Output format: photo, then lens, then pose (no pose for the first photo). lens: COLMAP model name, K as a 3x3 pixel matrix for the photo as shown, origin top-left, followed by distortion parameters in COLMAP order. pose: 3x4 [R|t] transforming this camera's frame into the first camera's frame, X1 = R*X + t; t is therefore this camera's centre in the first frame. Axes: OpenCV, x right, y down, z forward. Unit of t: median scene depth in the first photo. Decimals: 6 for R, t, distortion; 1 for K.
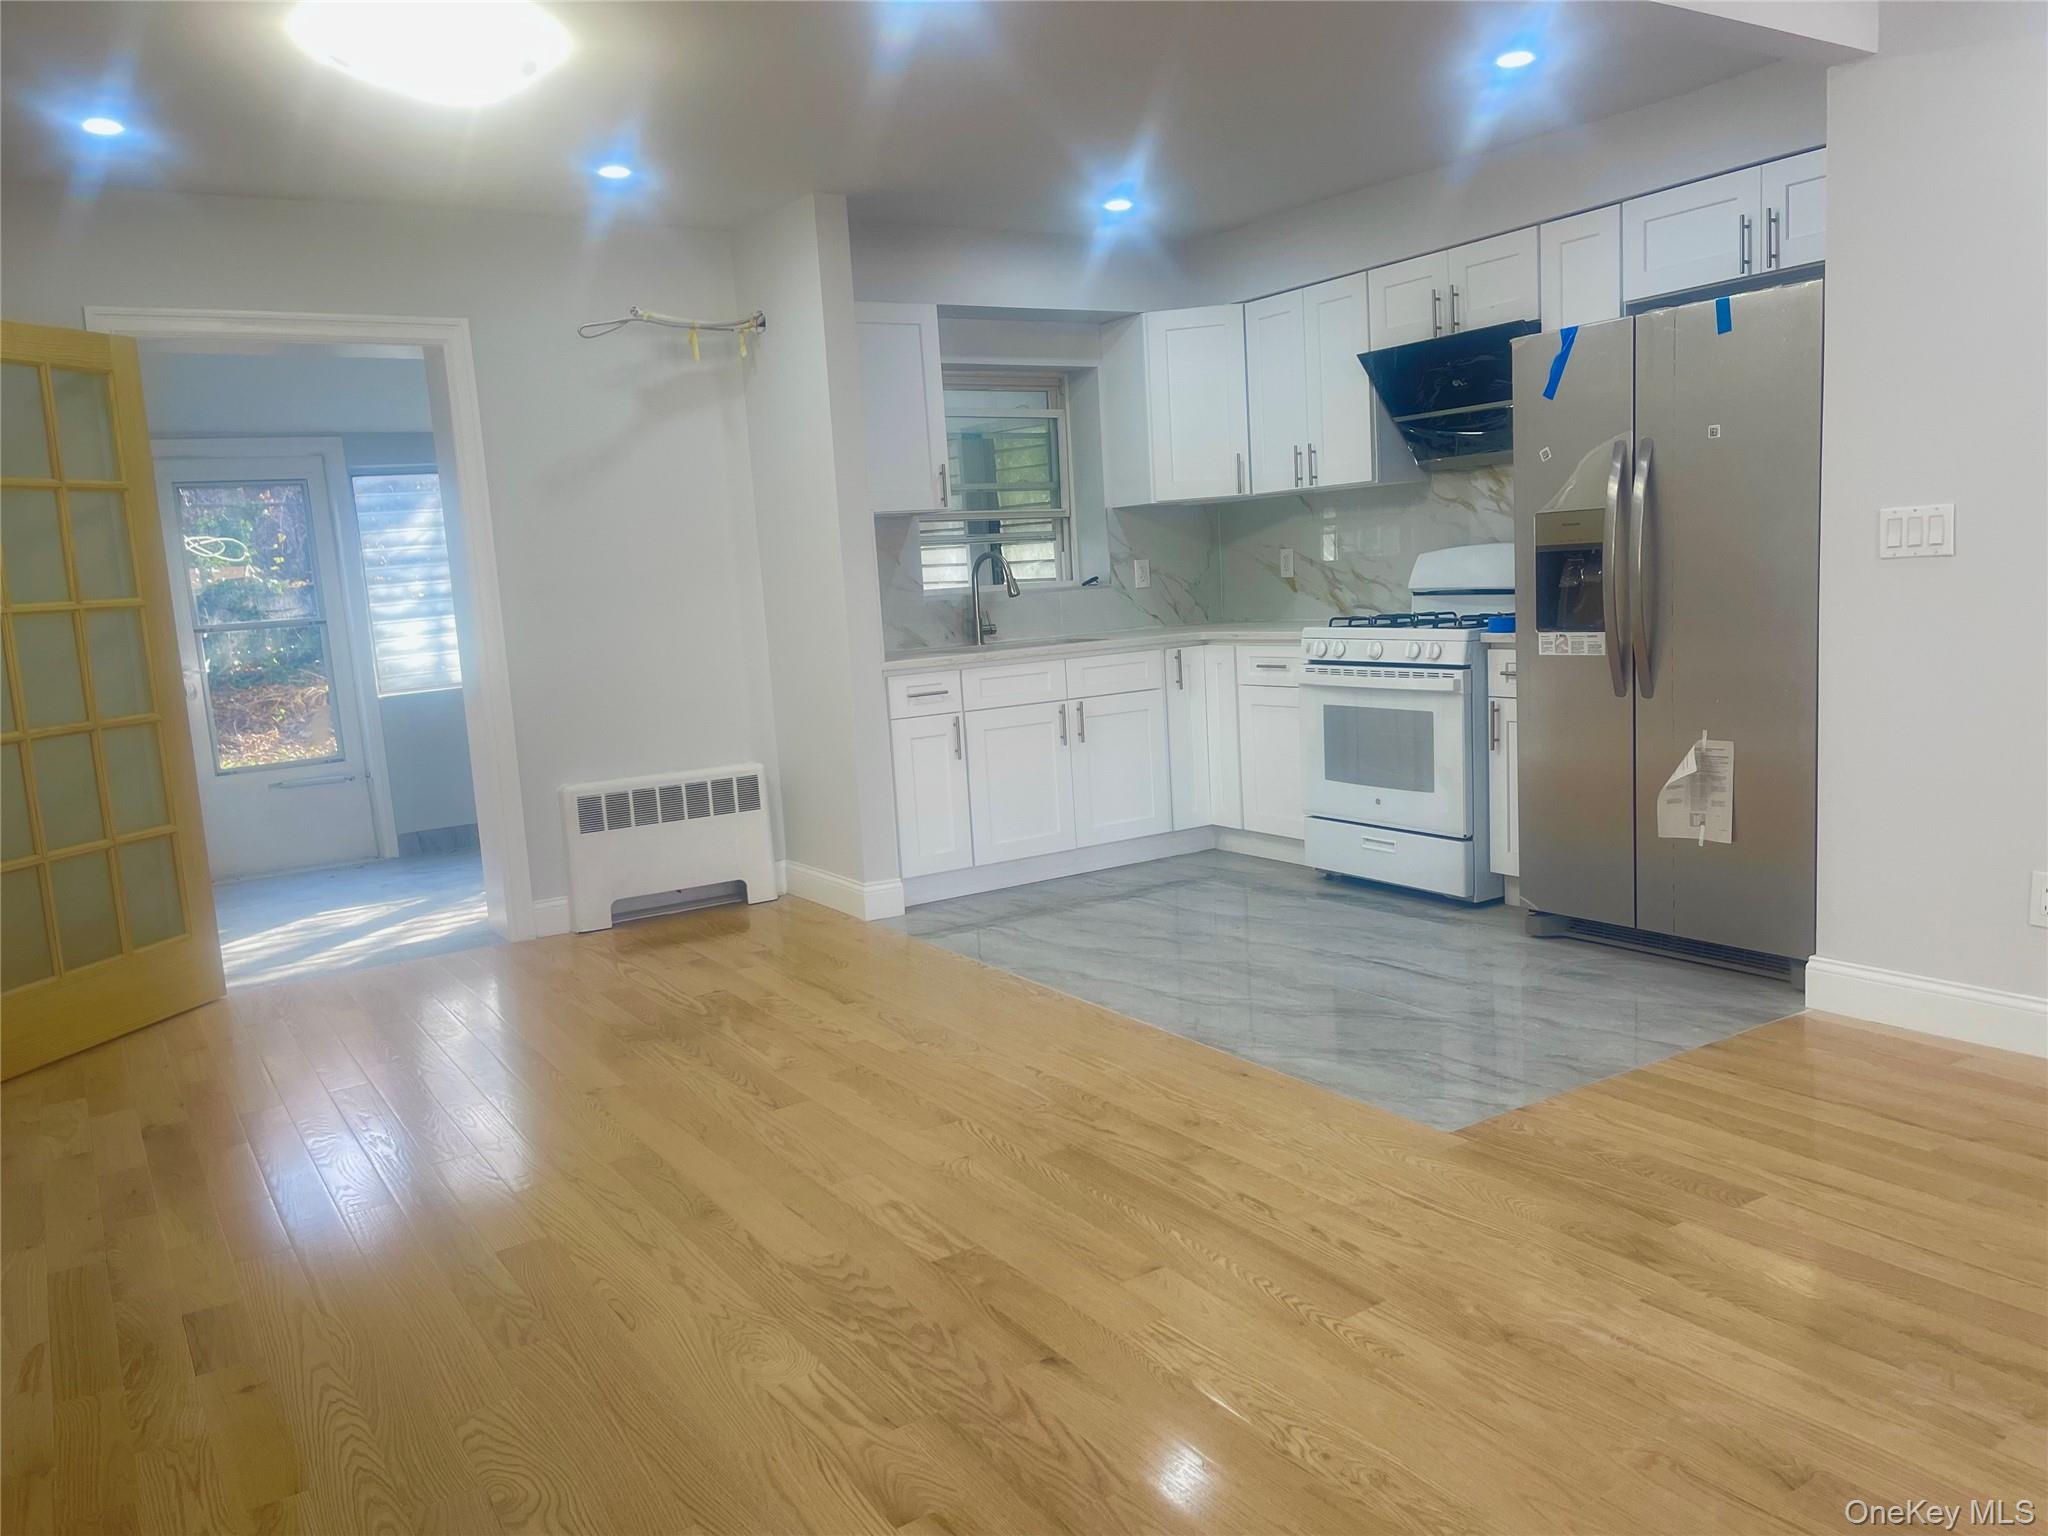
lens RADIAL K [[1550.2, 0, 1036.5], [0, 1550.2, 771.7], [0, 0, 1]] dist [0.061520, -0.023442]
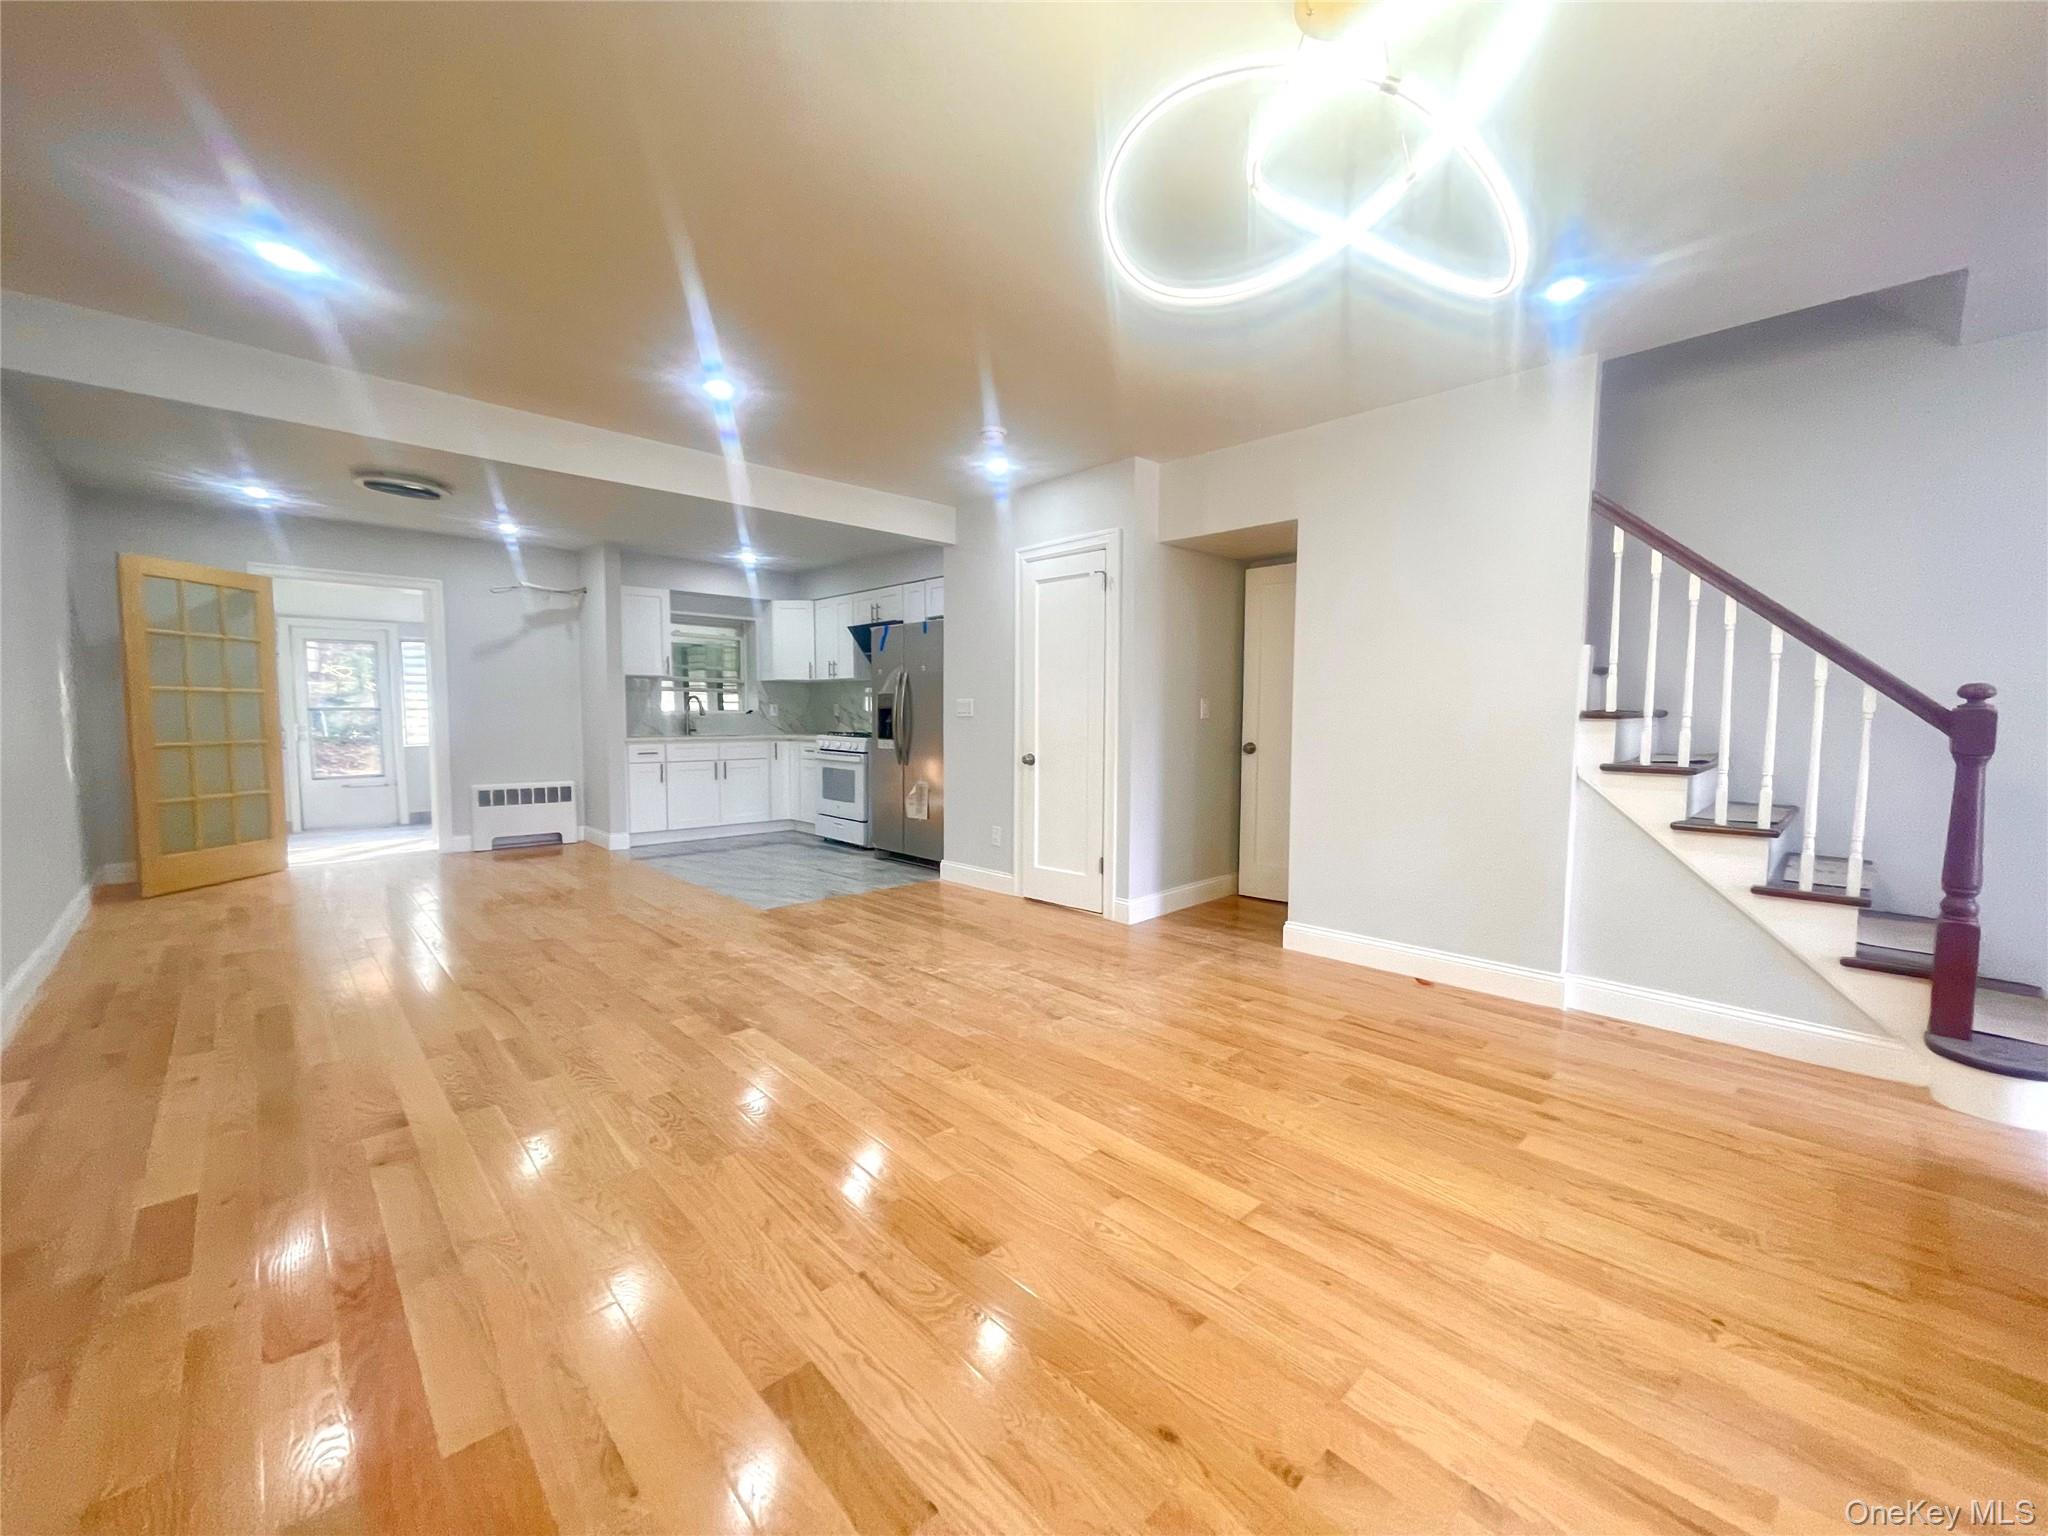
lens RADIAL K [[819.5, 0, 1025.5], [0, 819.5, 771.4], [0, 0, 1]] dist [-0.001817, 0.000134]
pose [[0.979539, 0.051347, 0.194595, 0.247453], [-0.038643, 0.996901, -0.068528, 0.039022], [-0.197511, 0.059606, 0.978487, -0.314407]]
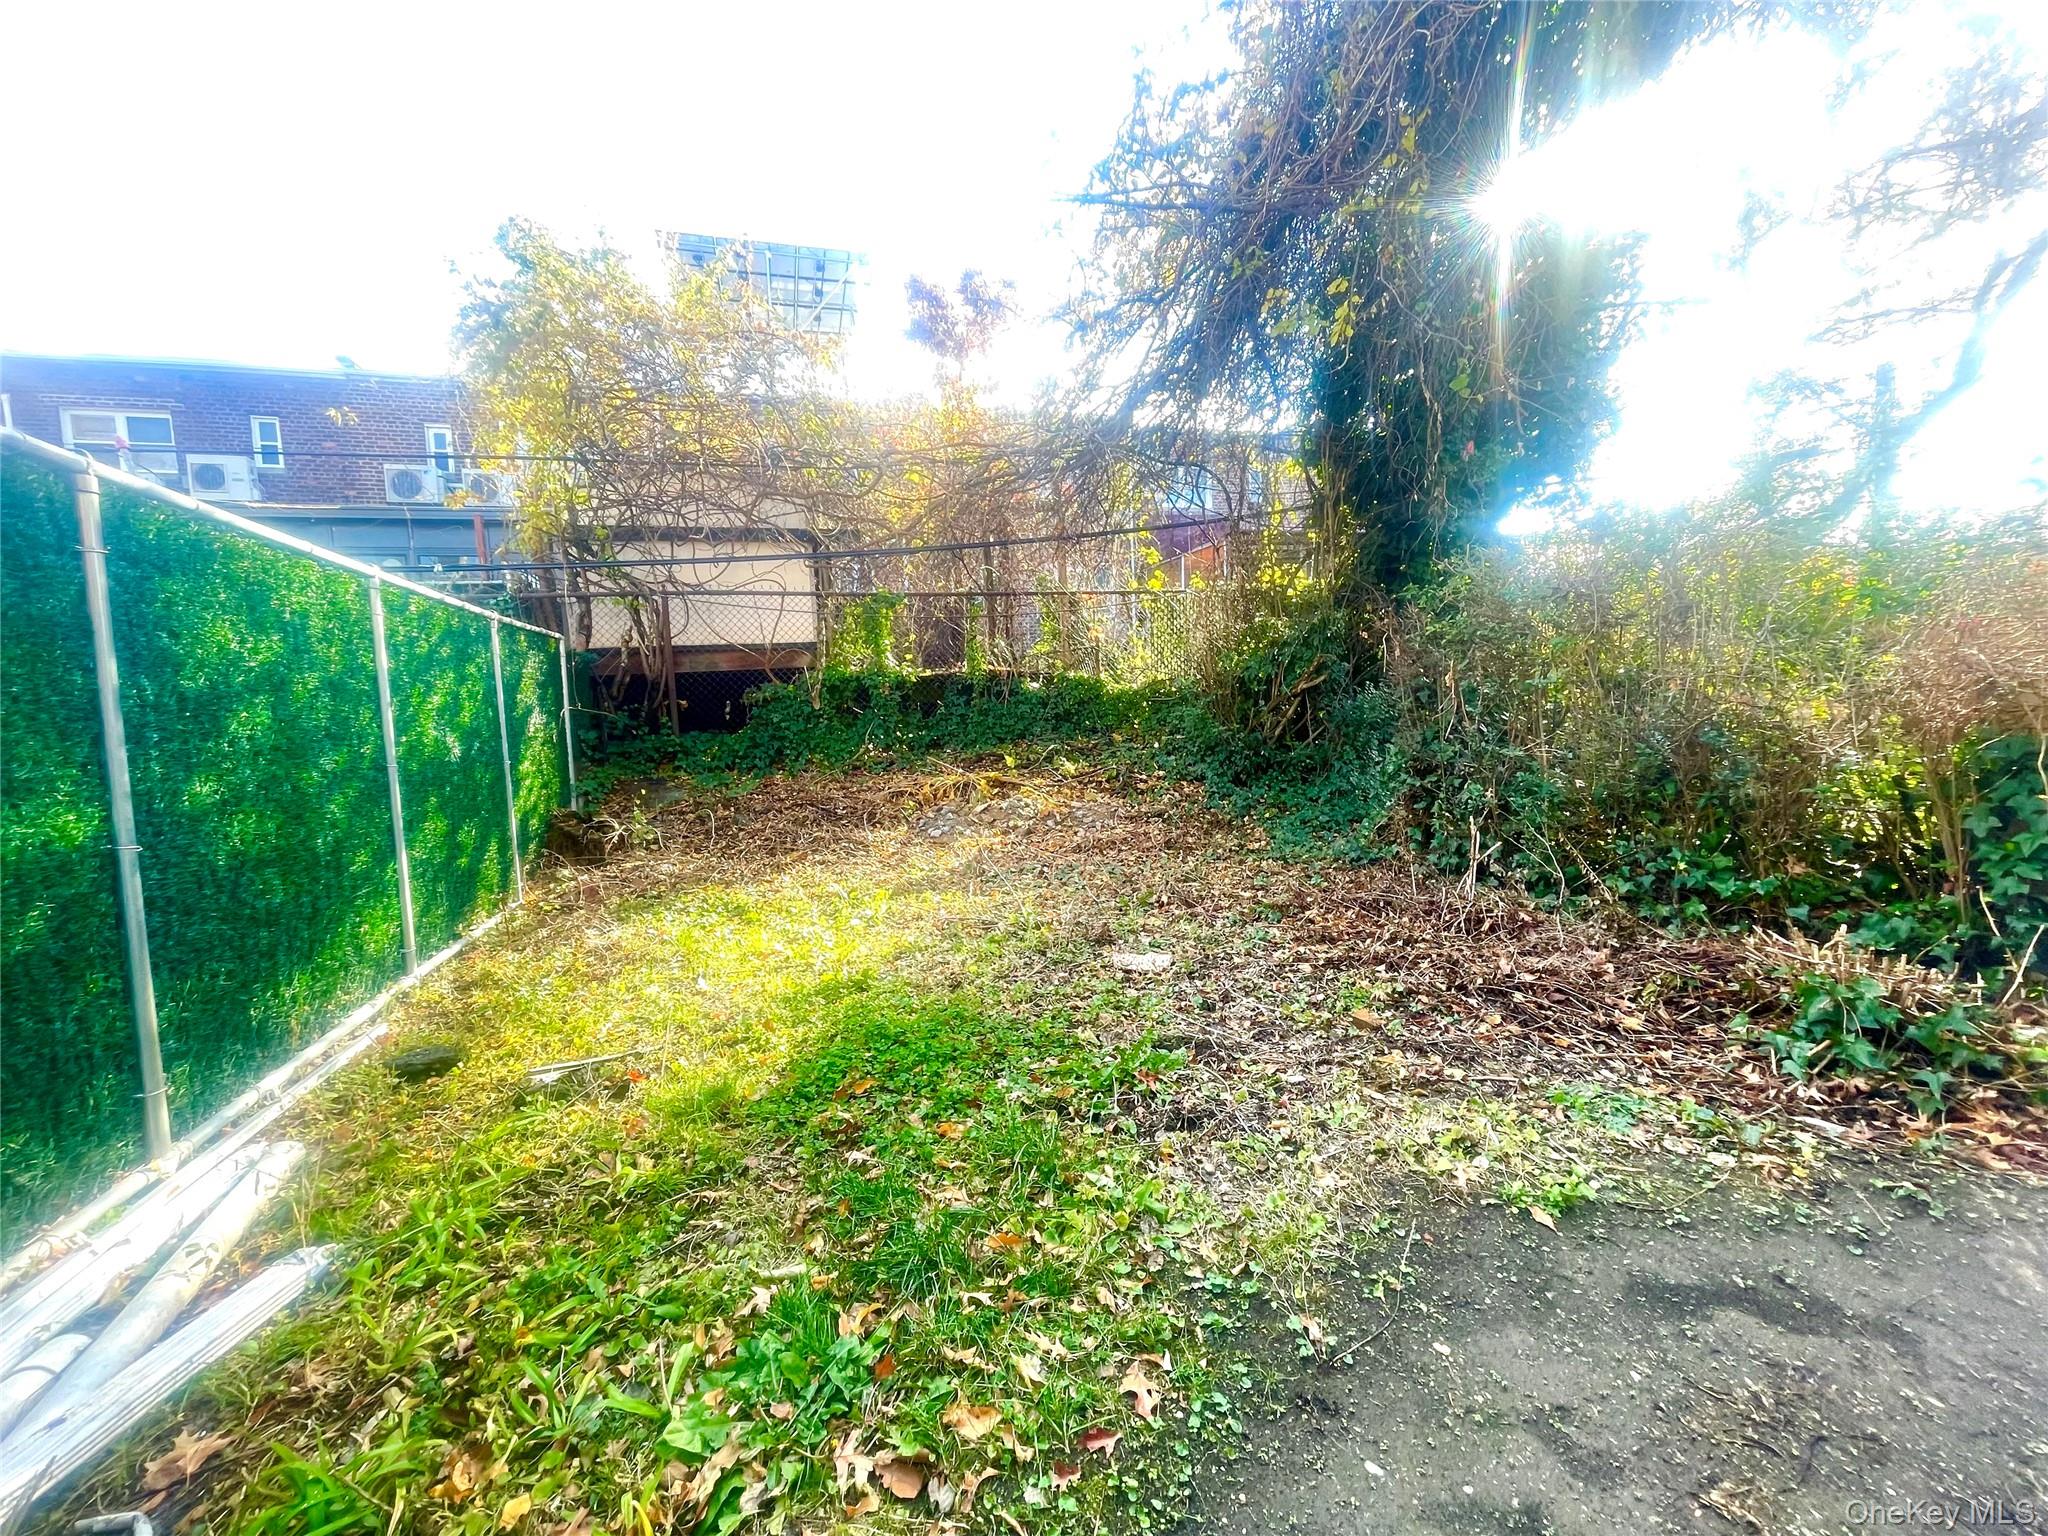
lens RADIAL K [[819.5, 0, 1021.7], [0, 819.5, 768.5], [0, 0, 1]] dist [-0.001817, 0.000134]
pose [[0.958946, 0.048668, -0.279381, -0.716225], [-0.059399, 0.997781, -0.030066, -0.121146], [0.277298, 0.045427, 0.959709, 1.396561]]
